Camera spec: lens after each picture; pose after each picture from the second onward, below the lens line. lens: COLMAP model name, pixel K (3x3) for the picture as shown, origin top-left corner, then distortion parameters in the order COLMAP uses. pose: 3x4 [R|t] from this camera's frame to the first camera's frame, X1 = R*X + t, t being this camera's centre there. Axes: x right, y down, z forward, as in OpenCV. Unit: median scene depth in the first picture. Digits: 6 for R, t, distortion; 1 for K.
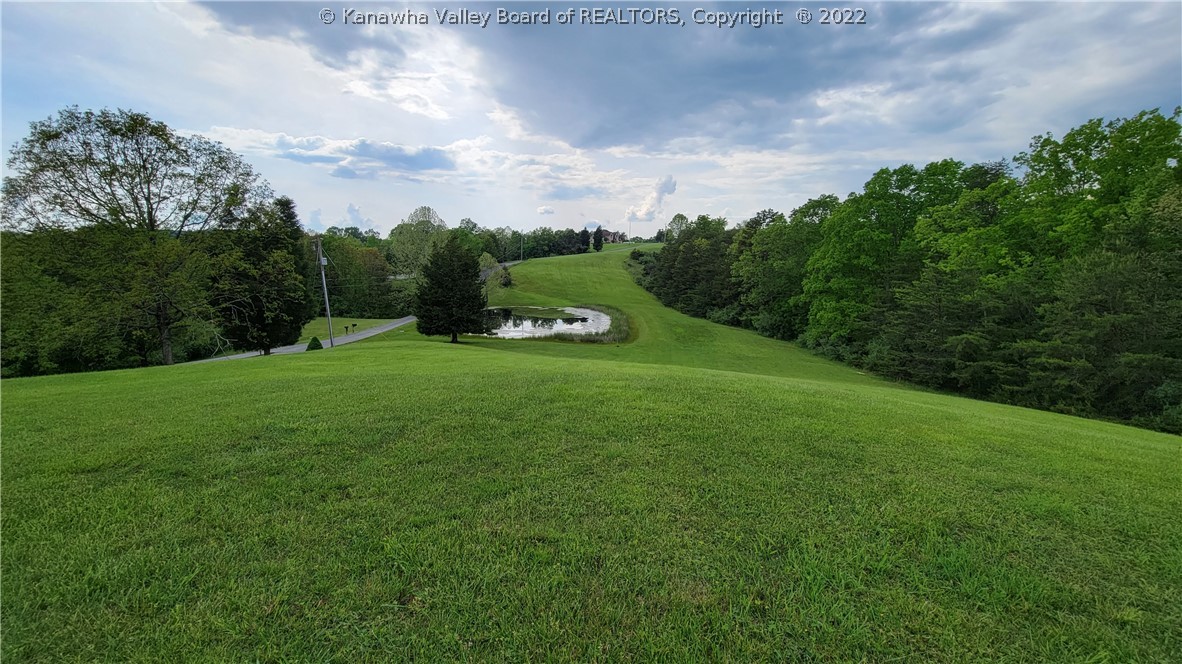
lens RADIAL K [[482.3, 0, 591.0], [0, 482.3, 332.0], [0, 0, 1]] dist [0.001473, 0.000145]
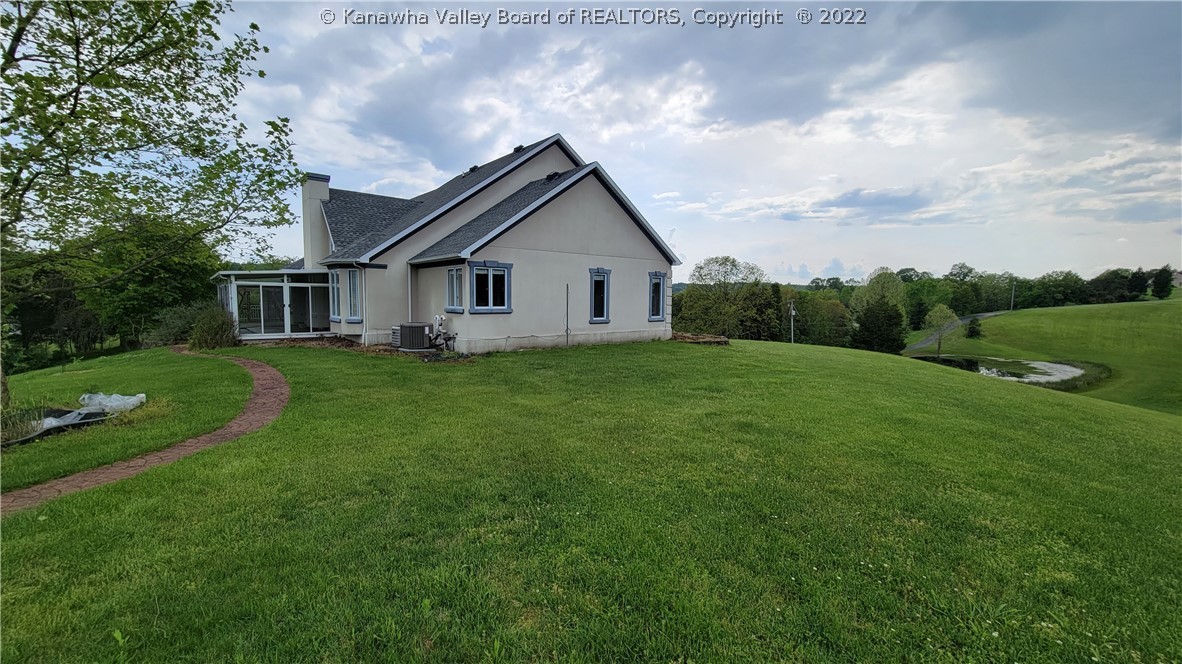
lens RADIAL K [[482.3, 0, 591.0], [0, 482.3, 332.0], [0, 0, 1]] dist [0.001473, 0.000145]
pose [[0.604149, 0.044607, -0.795622, 0.082051], [-0.120984, 0.991992, -0.036251, 0.015109], [0.787634, 0.118158, 0.604708, -0.128636]]
